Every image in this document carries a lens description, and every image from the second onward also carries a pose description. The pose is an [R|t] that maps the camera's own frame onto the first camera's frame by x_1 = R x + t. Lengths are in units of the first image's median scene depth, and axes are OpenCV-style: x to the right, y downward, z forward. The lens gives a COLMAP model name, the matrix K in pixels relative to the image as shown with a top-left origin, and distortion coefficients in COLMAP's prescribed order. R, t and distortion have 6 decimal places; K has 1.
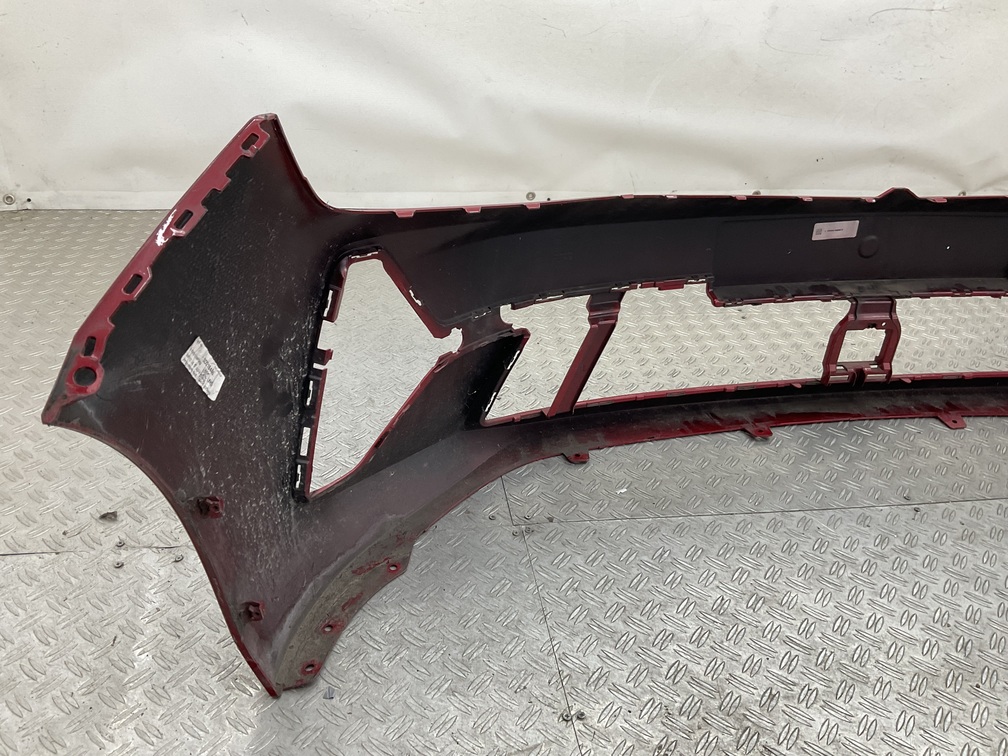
lens RADIAL K [[826.4, 0, 504.0], [0, 826.4, 378.0], [0, 0, 1]] dist [0.051515, -0.096506]
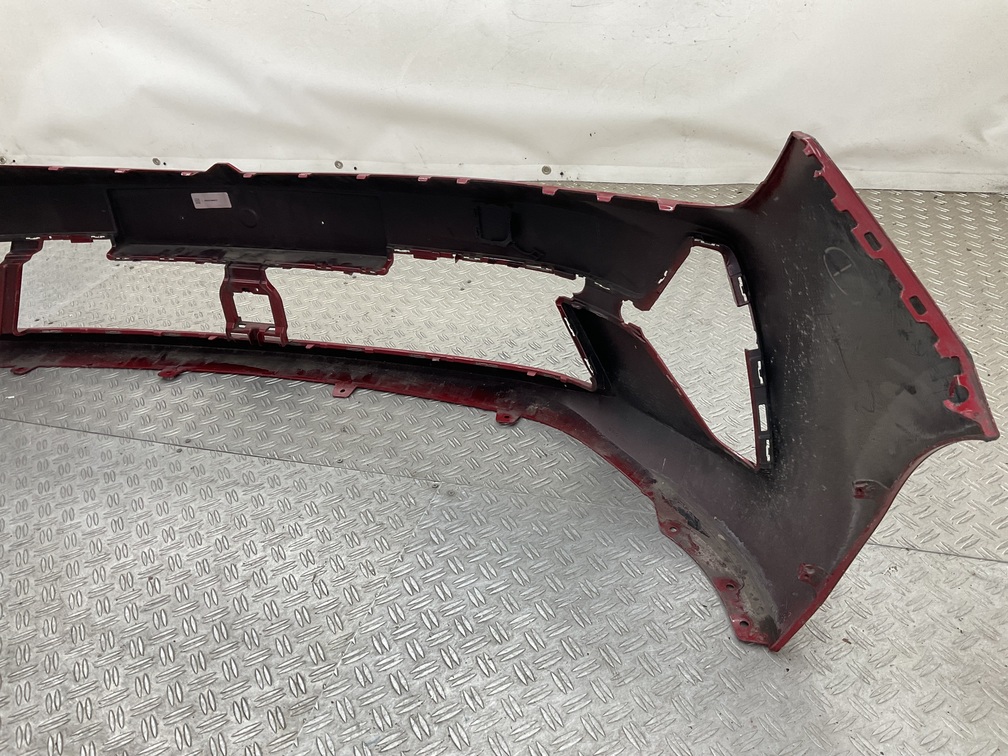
lens RADIAL K [[834.1, 0, 511.9], [0, 834.1, 365.7], [0, 0, 1]] dist [0.102927, -0.205377]
pose [[0.887893, 0.124748, -0.442813, 1.210315], [-0.114797, 0.992164, 0.049327, -0.056229], [0.445496, 0.007036, 0.895256, 0.157379]]
